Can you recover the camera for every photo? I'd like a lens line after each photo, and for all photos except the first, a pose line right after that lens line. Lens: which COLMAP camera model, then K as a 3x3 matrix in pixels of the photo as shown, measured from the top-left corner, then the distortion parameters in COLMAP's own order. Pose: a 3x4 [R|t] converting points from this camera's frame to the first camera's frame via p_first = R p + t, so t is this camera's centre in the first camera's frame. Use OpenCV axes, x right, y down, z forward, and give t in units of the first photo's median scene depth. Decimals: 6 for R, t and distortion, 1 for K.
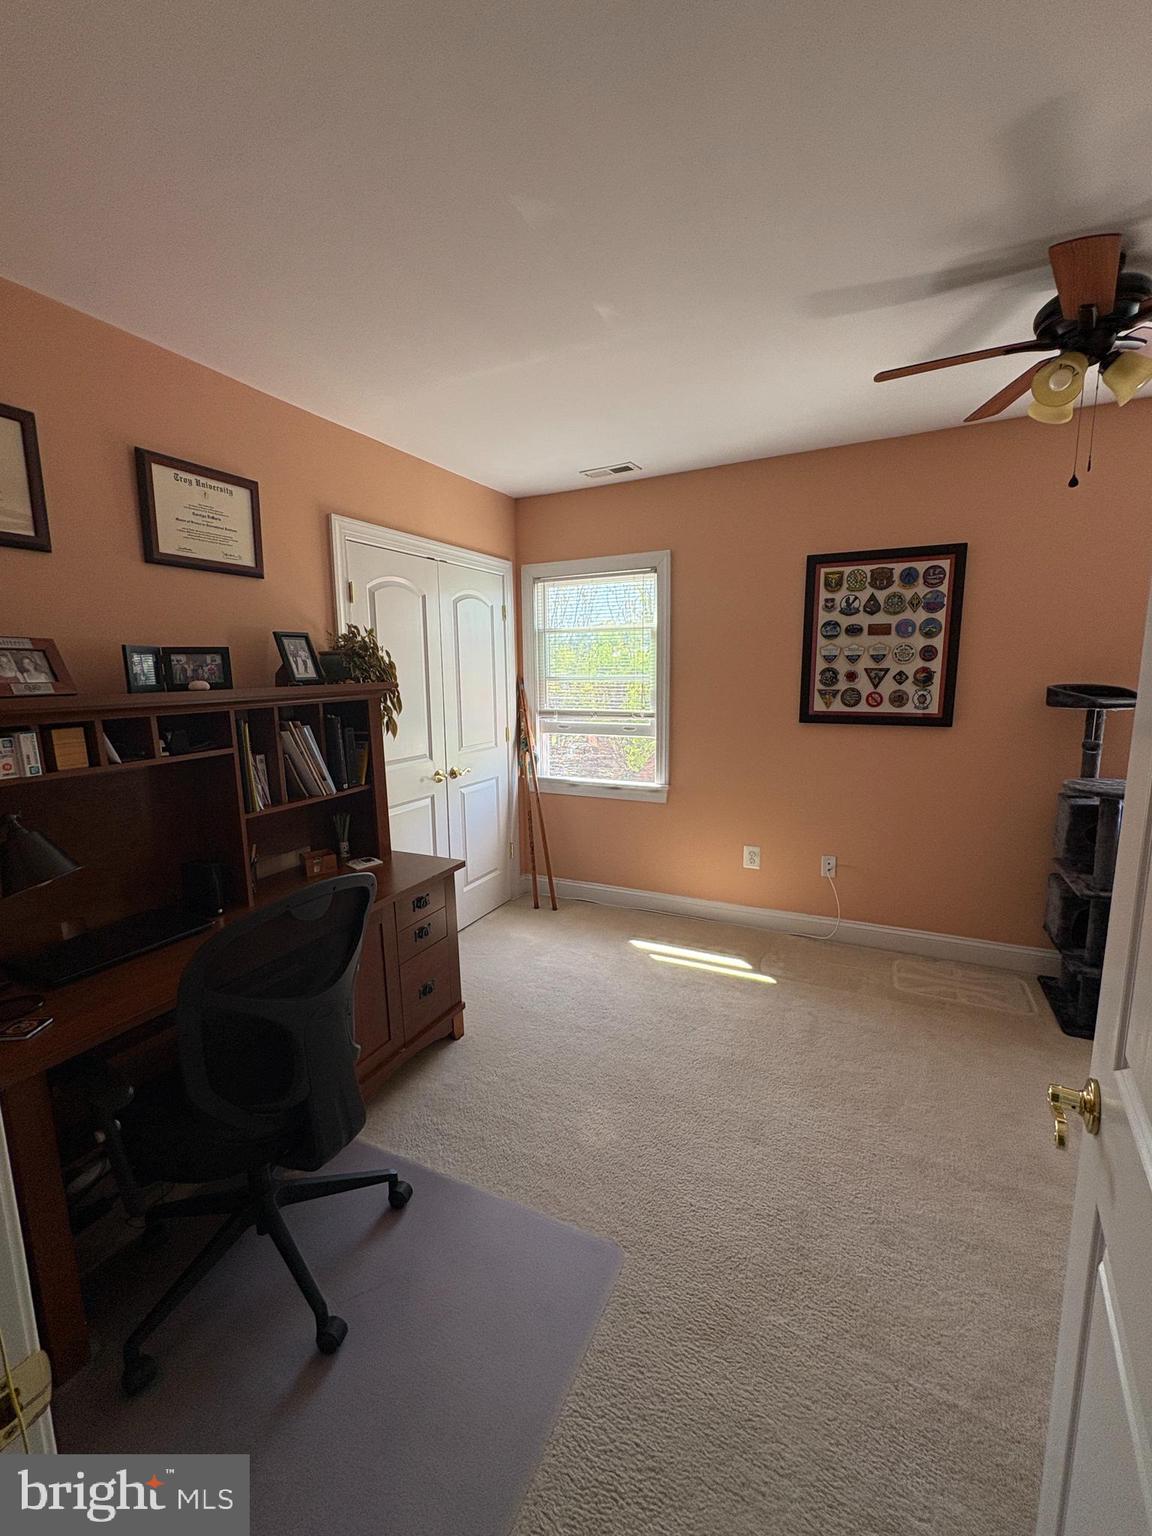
lens RADIAL K [[628.0, 0, 574.5], [0, 628.0, 760.7], [0, 0, 1]] dist [-0.001062, -0.000449]
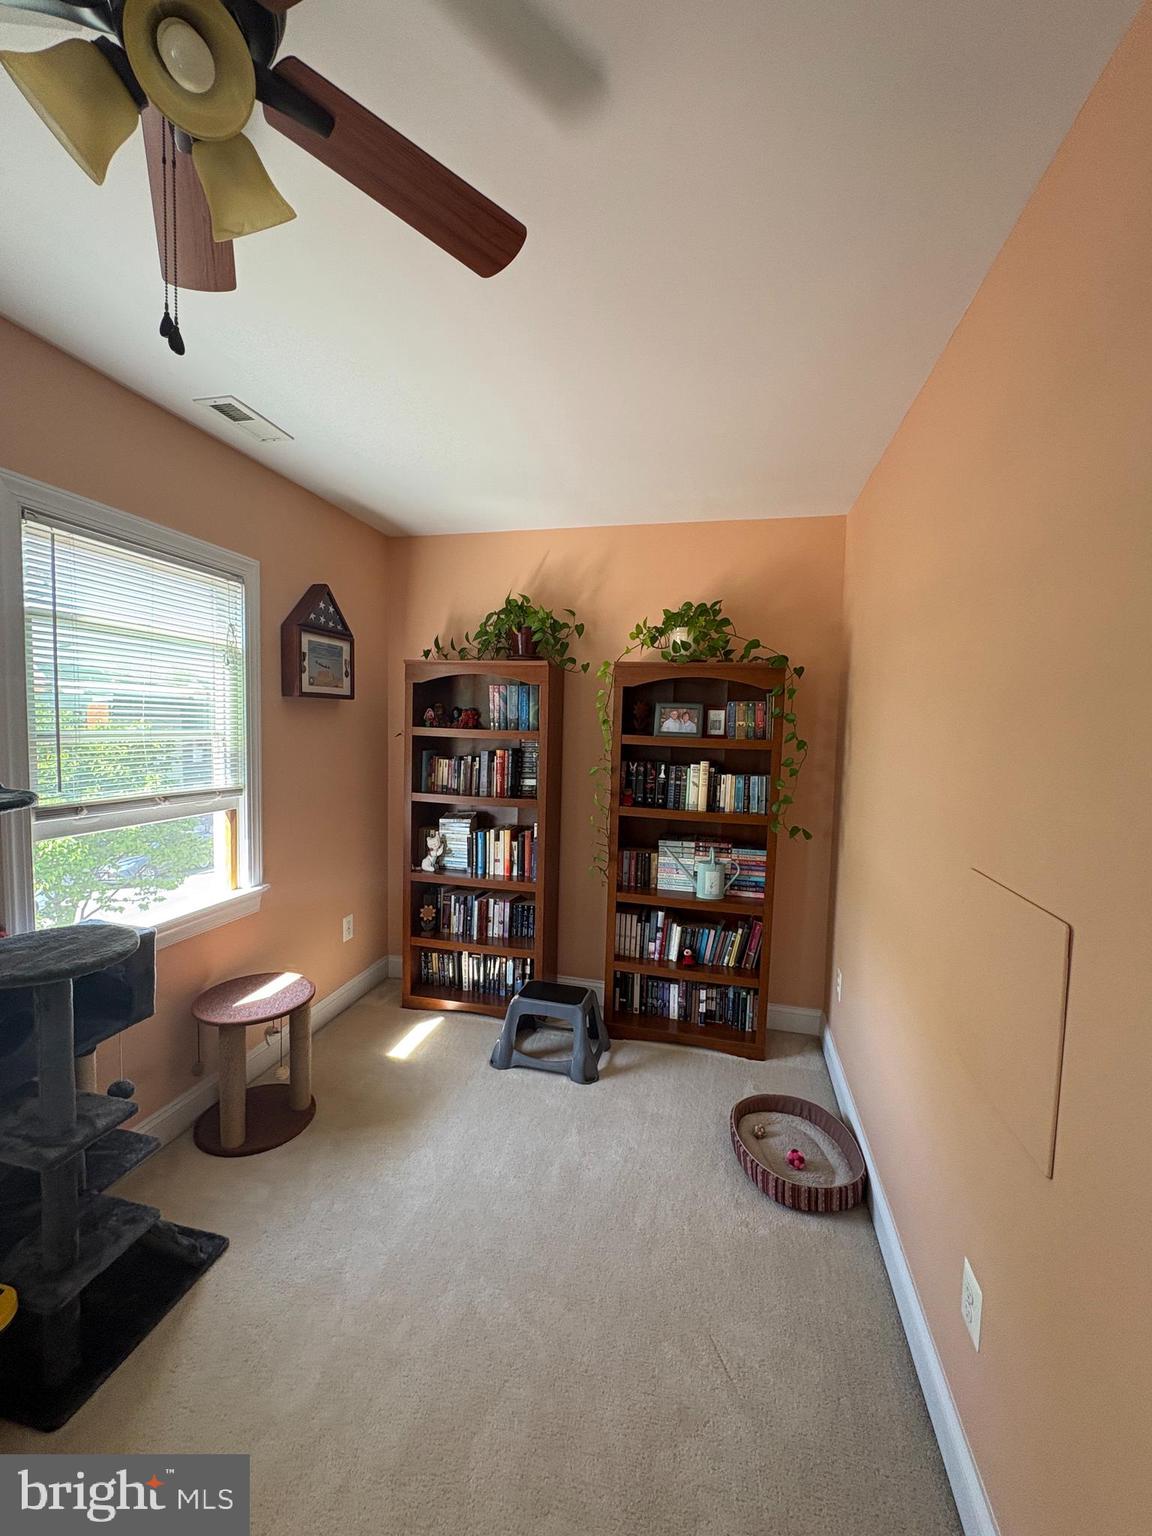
lens RADIAL K [[628.0, 0, 574.1], [0, 628.0, 771.9], [0, 0, 1]] dist [-0.001062, -0.000449]
pose [[-0.266946, -0.079677, 0.960412, -0.971379], [0.111969, 0.987263, 0.113026, -0.199887], [-0.957185, 0.137708, -0.254624, 1.289988]]
